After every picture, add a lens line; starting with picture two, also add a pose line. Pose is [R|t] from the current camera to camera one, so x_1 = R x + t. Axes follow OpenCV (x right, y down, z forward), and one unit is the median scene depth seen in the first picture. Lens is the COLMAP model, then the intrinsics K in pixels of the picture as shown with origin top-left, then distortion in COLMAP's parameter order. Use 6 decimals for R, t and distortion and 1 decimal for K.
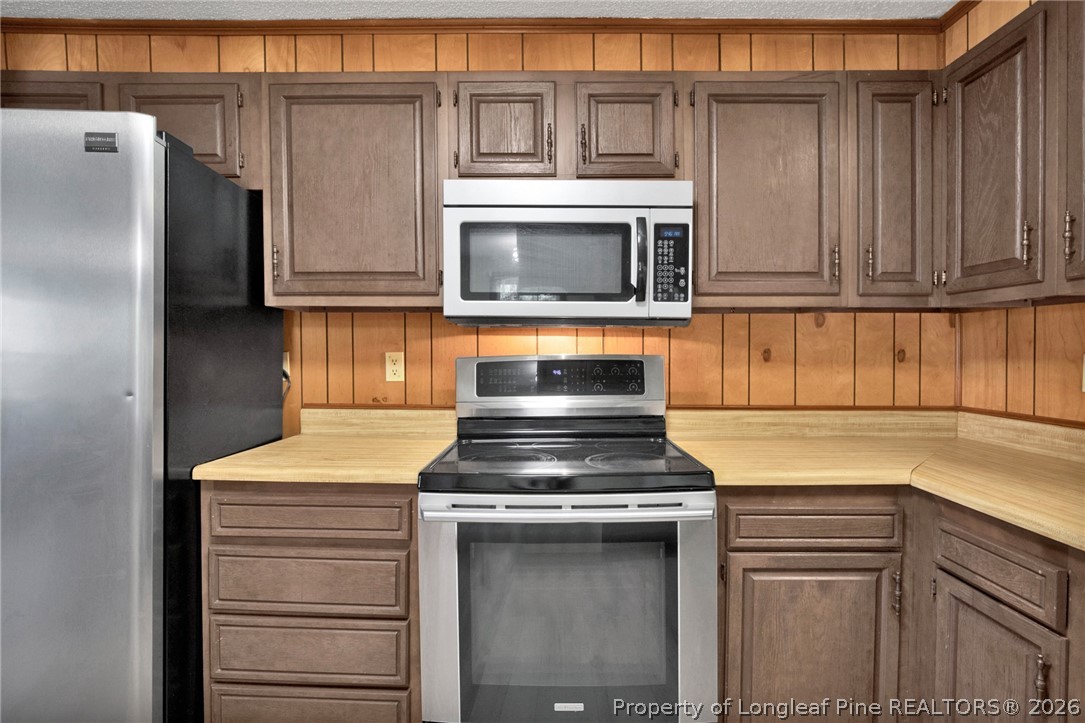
lens RADIAL K [[499.8, 0, 542.5], [0, 499.8, 361.5], [0, 0, 1]] dist [-0.011611, -0.000006]
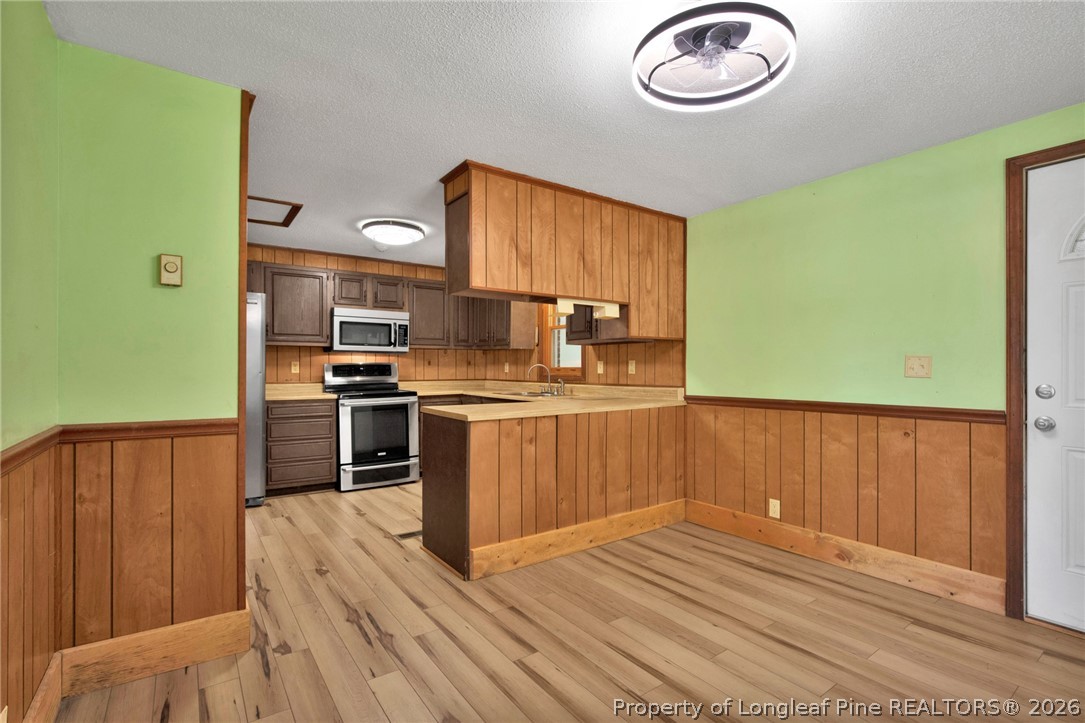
lens RADIAL K [[499.8, 0, 542.5], [0, 499.8, 361.5], [0, 0, 1]] dist [-0.011611, -0.000006]
pose [[0.801138, 0.004079, 0.598466, -0.974273], [0.009518, 0.999763, -0.019556, 0.052045], [-0.598404, 0.021363, 0.800909, -2.197087]]
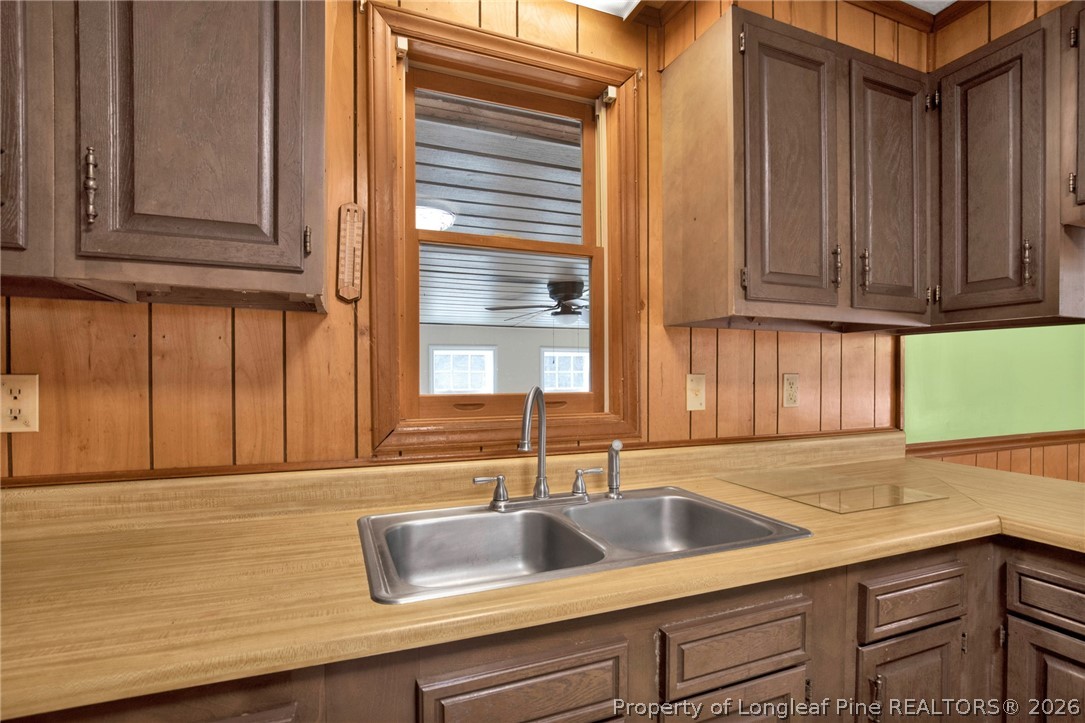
lens RADIAL K [[499.8, 0, 542.5], [0, 499.8, 361.5], [0, 0, 1]] dist [-0.011611, -0.000006]
pose [[-0.397343, -0.011741, 0.917595, 0.240852], [-0.003939, 0.999931, 0.011089, -0.040506], [-0.917662, 0.000792, -0.397361, 0.623320]]
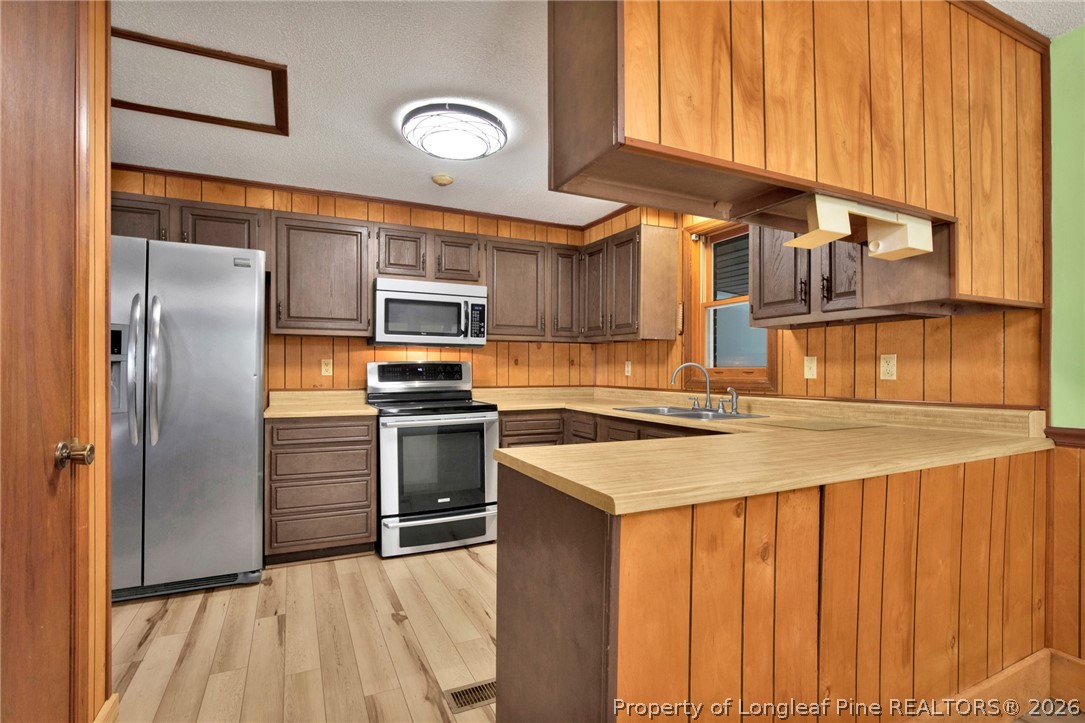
lens RADIAL K [[499.8, 0, 542.5], [0, 499.8, 361.5], [0, 0, 1]] dist [-0.011611, -0.000006]
pose [[0.895030, 0.007467, 0.445944, -0.479993], [0.005442, 0.999603, -0.027660, 0.053099], [-0.445973, 0.027183, 0.894634, -1.137198]]
